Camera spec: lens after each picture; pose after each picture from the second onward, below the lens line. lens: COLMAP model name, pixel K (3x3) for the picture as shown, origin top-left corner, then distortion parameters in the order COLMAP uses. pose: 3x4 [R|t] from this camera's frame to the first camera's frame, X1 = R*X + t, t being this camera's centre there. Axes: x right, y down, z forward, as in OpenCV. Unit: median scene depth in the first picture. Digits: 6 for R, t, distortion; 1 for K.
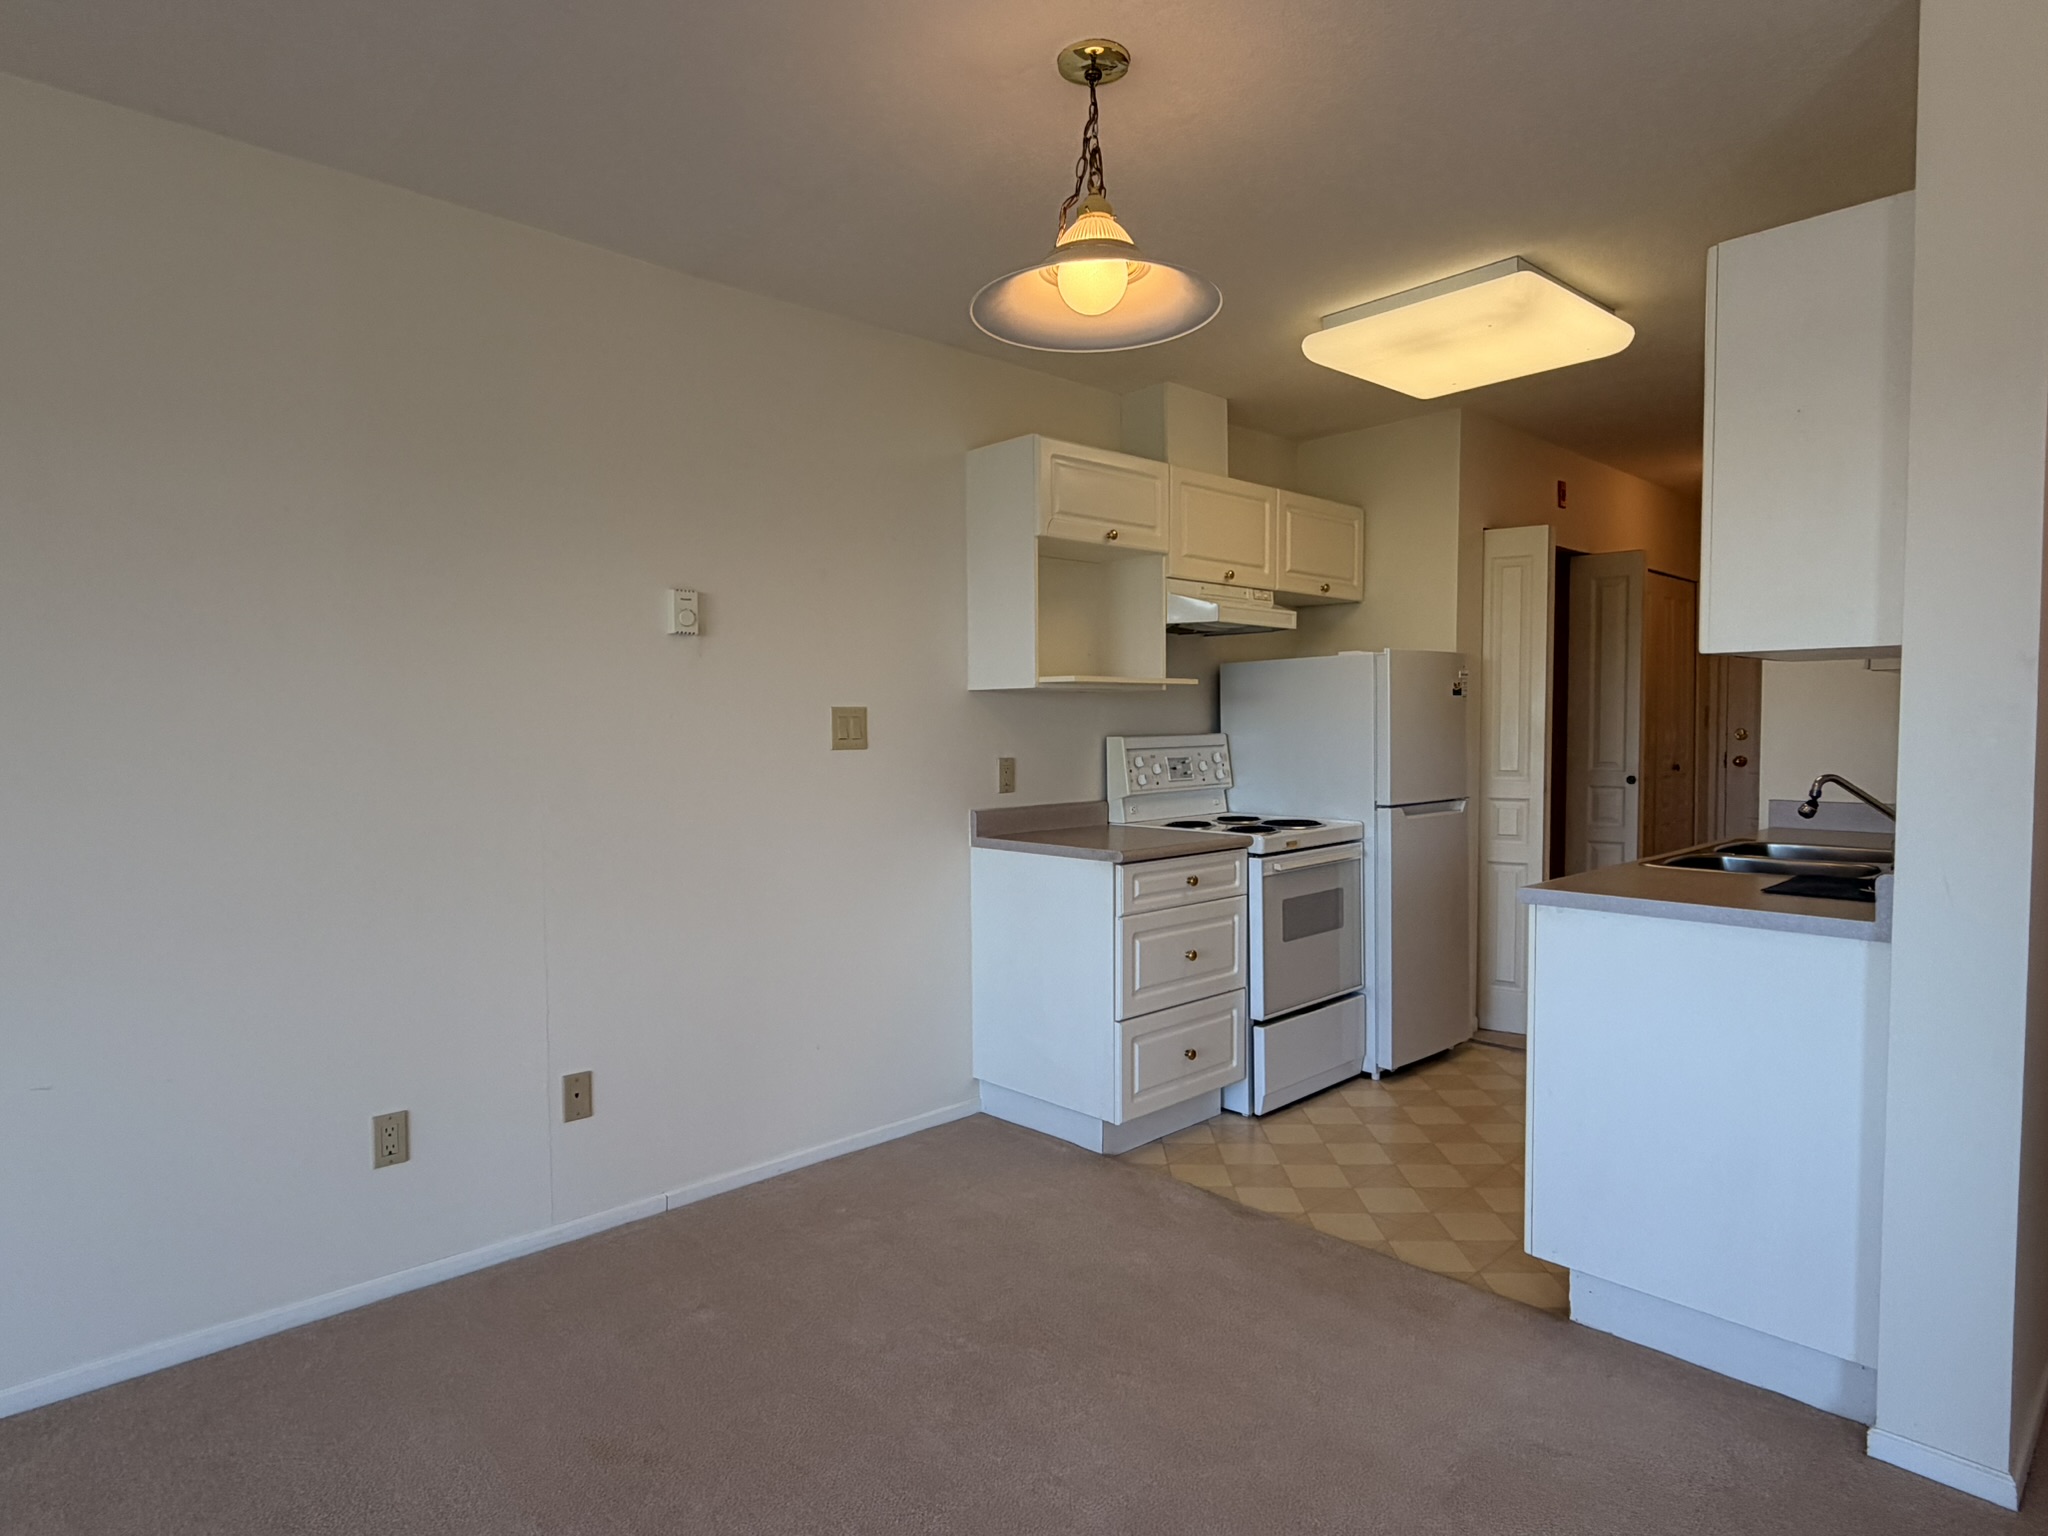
lens RADIAL K [[1153.2, 0, 1026.9], [0, 1153.2, 778.5], [0, 0, 1]] dist [-0.002444, 0.000118]
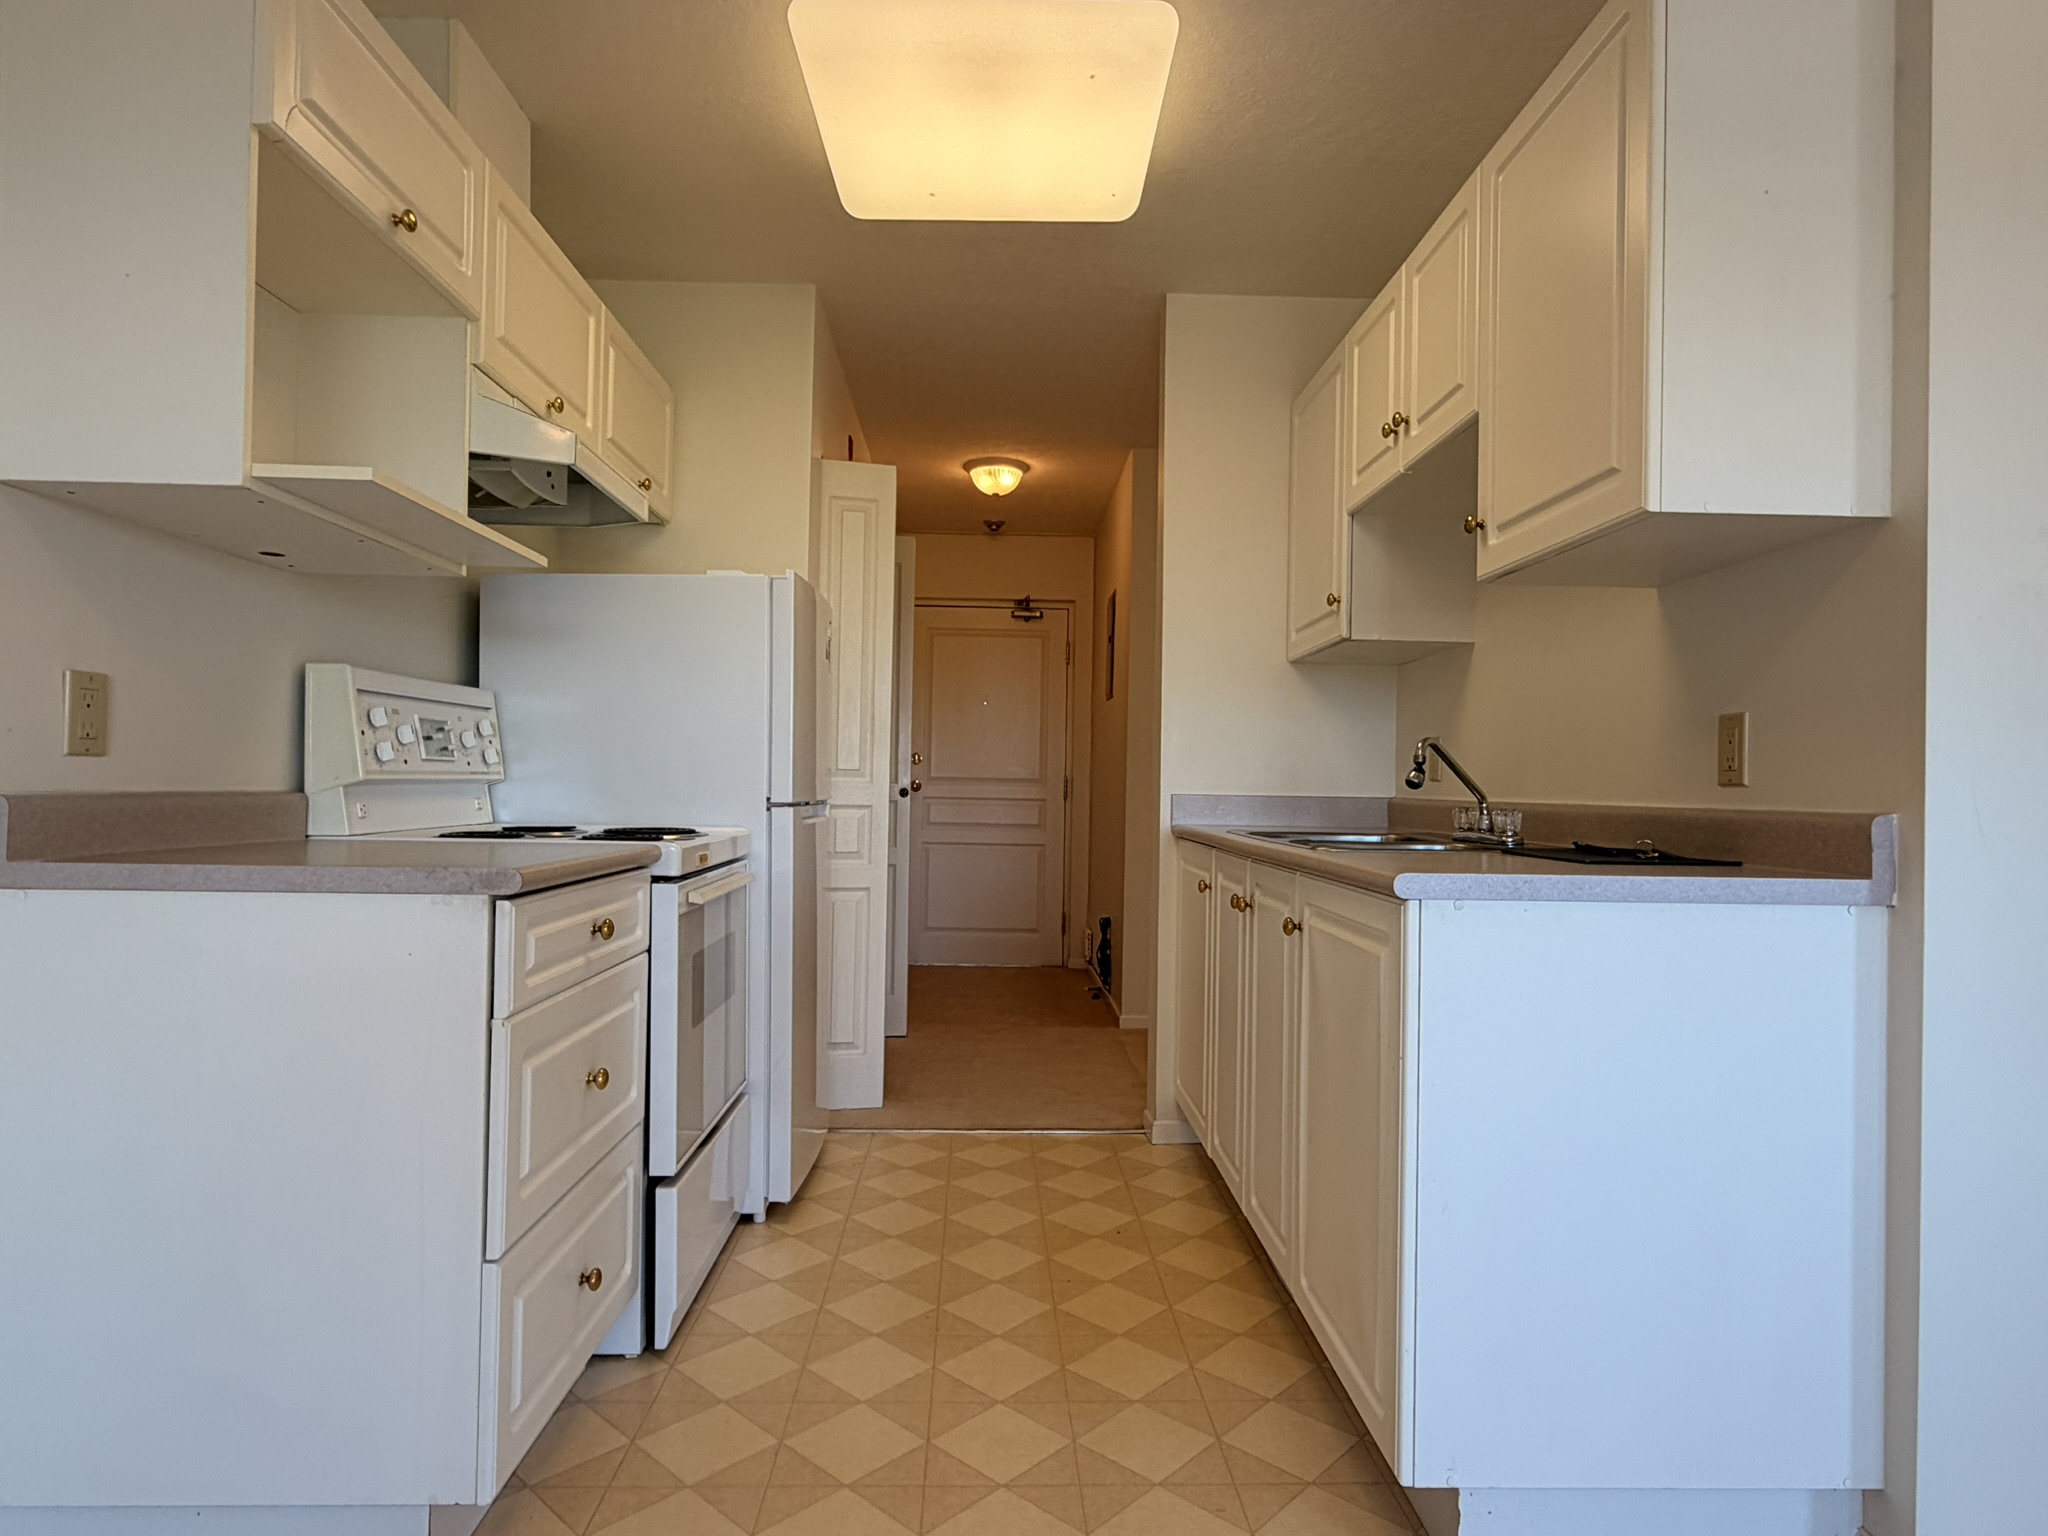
lens RADIAL K [[1153.2, 0, 1026.9], [0, 1153.2, 778.5], [0, 0, 1]] dist [-0.002444, 0.000118]
pose [[0.668369, 0.023844, 0.743447, -0.093512], [0.014312, 0.998889, -0.044904, 0.041268], [-0.743692, 0.040653, 0.667285, 0.448117]]
